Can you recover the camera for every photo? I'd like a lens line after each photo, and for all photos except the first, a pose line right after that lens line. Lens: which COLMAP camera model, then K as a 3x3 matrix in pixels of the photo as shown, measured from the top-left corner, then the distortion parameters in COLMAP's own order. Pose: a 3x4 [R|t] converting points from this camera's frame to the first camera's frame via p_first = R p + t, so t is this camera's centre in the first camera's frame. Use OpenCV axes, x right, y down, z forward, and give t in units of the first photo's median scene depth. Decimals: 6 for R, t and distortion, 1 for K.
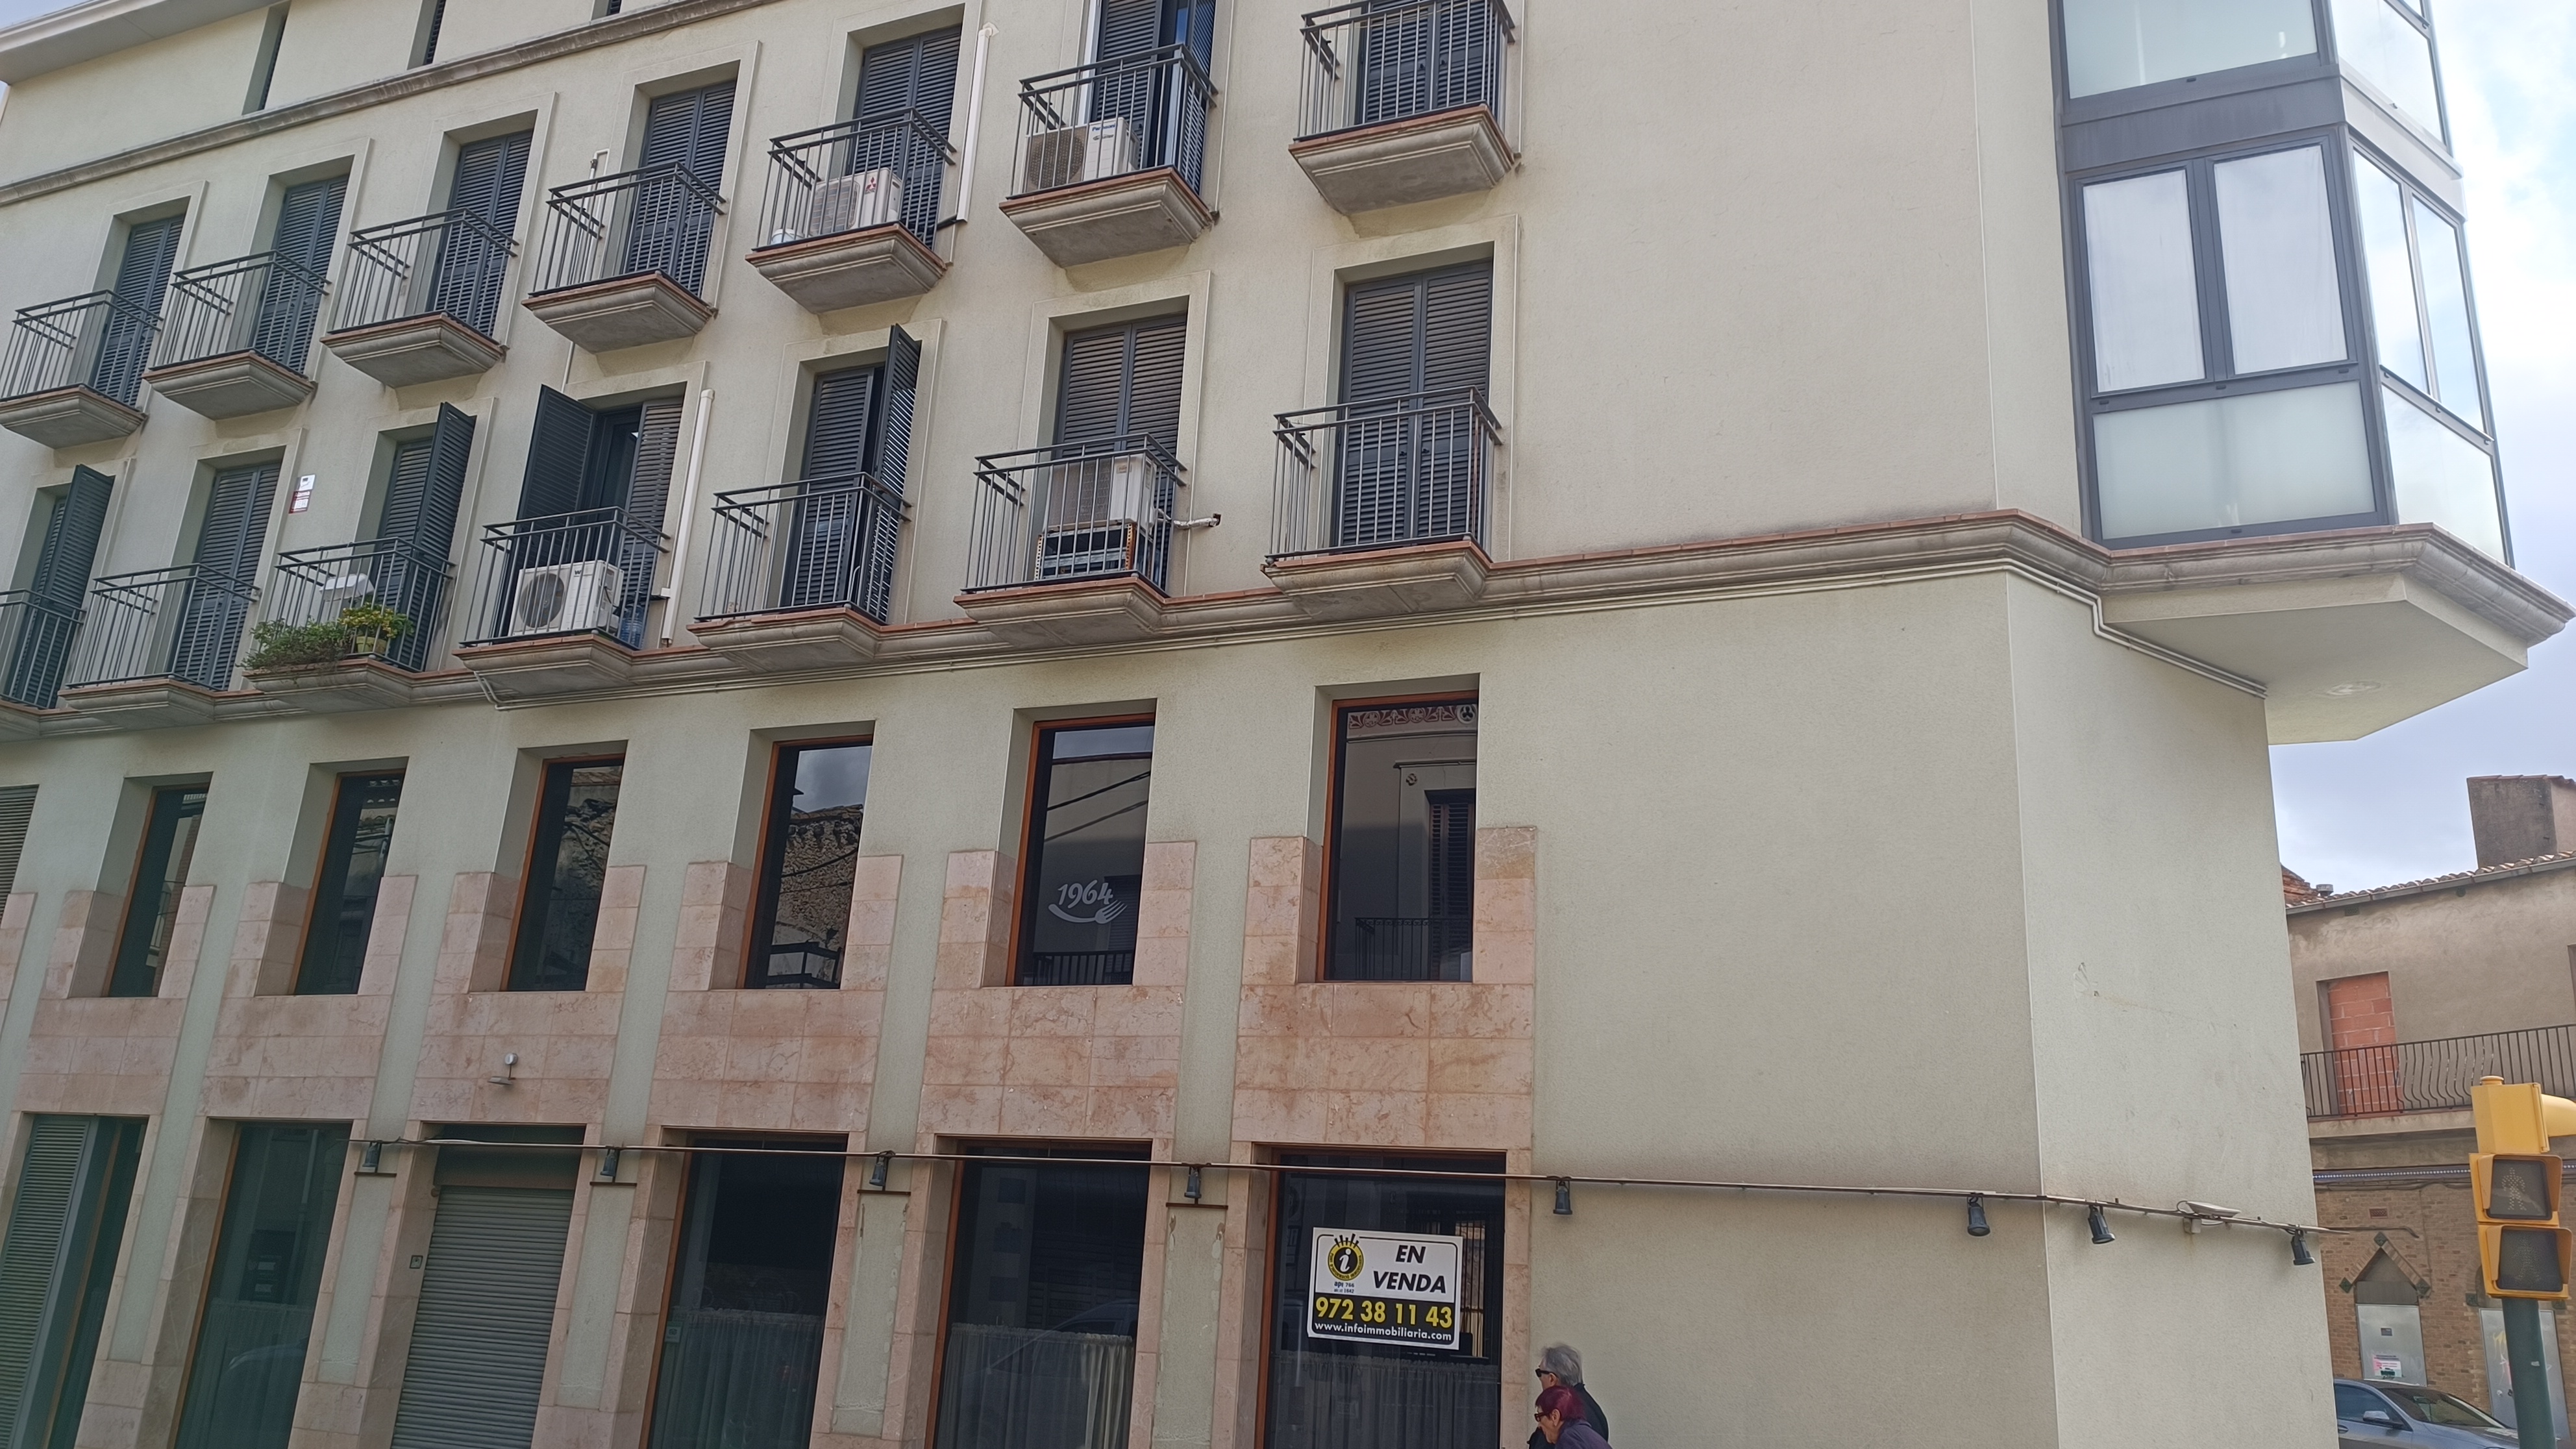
lens RADIAL K [[1622.6, 0, 1289.5], [0, 1622.6, 855.1], [0, 0, 1]] dist [0.026575, 0.000298]
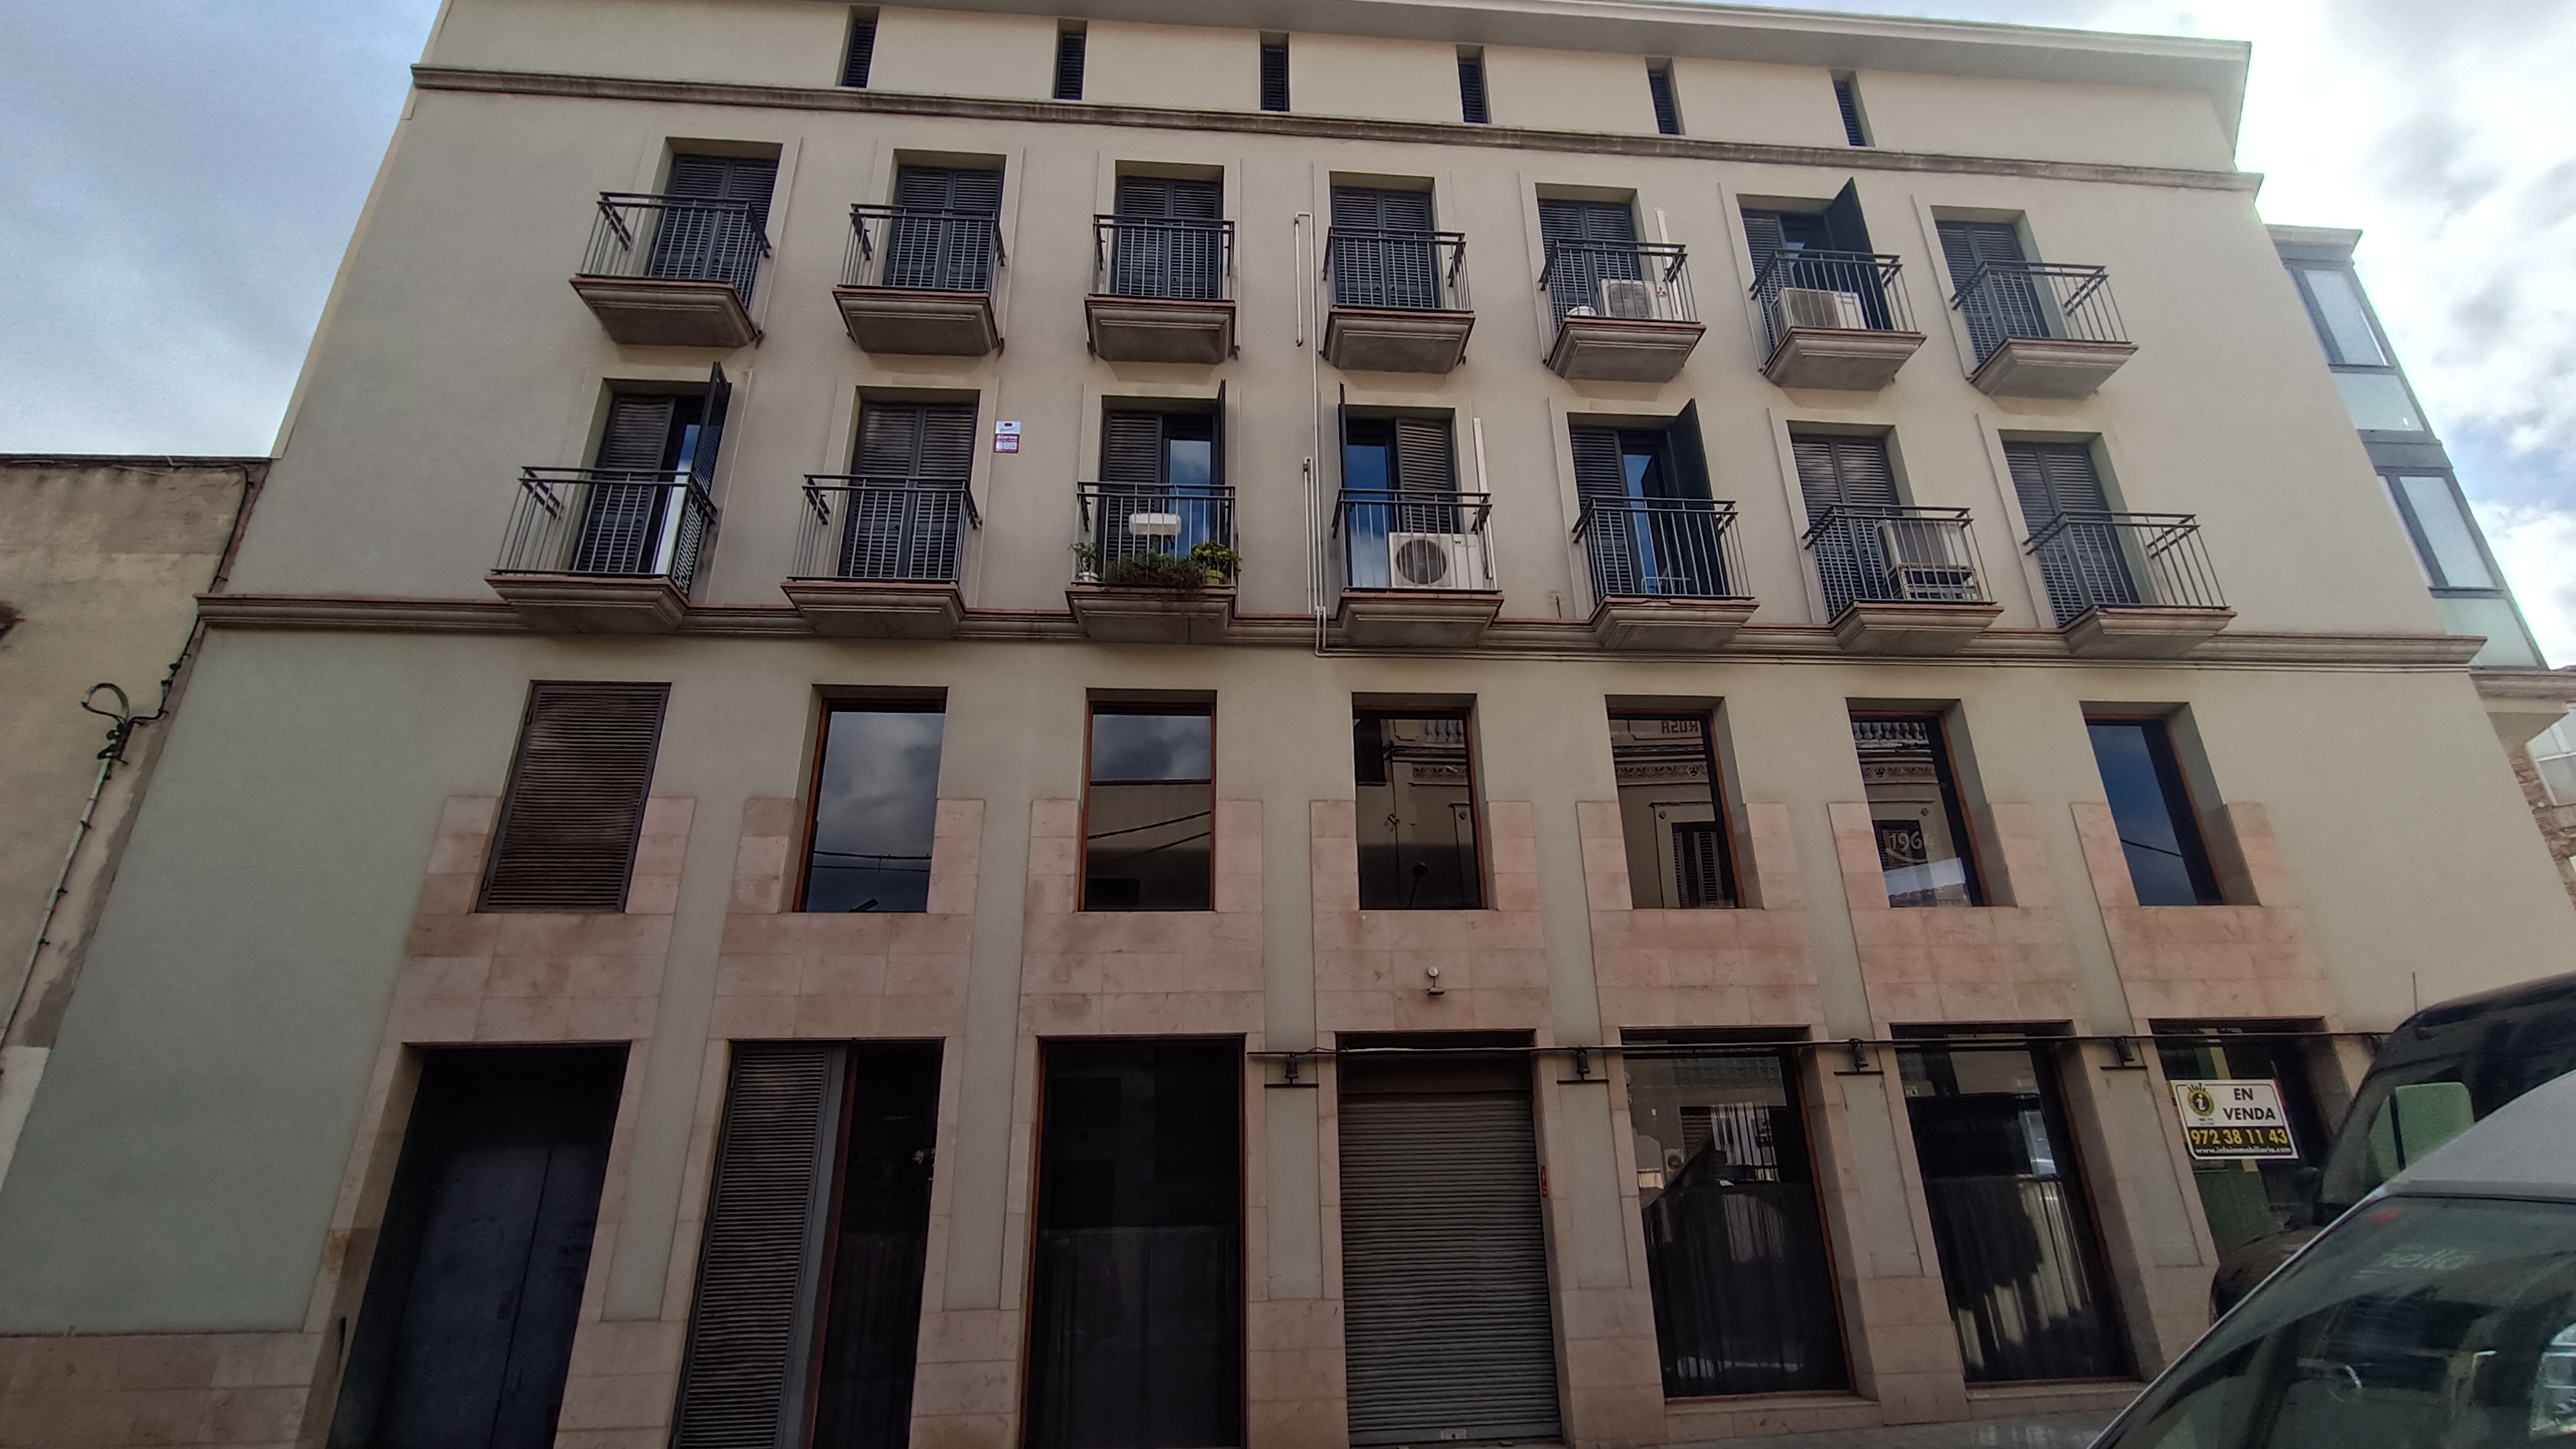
lens RADIAL K [[1130.0, 0, 1301.4], [0, 1130.0, 730.8], [0, 0, 1]] dist [-0.023305, 0.016951]
pose [[0.901393, 0.074429, 0.426557, -0.905979], [-0.038317, 0.994962, -0.092638, 0.038833], [-0.431303, 0.067159, 0.899704, 0.354537]]
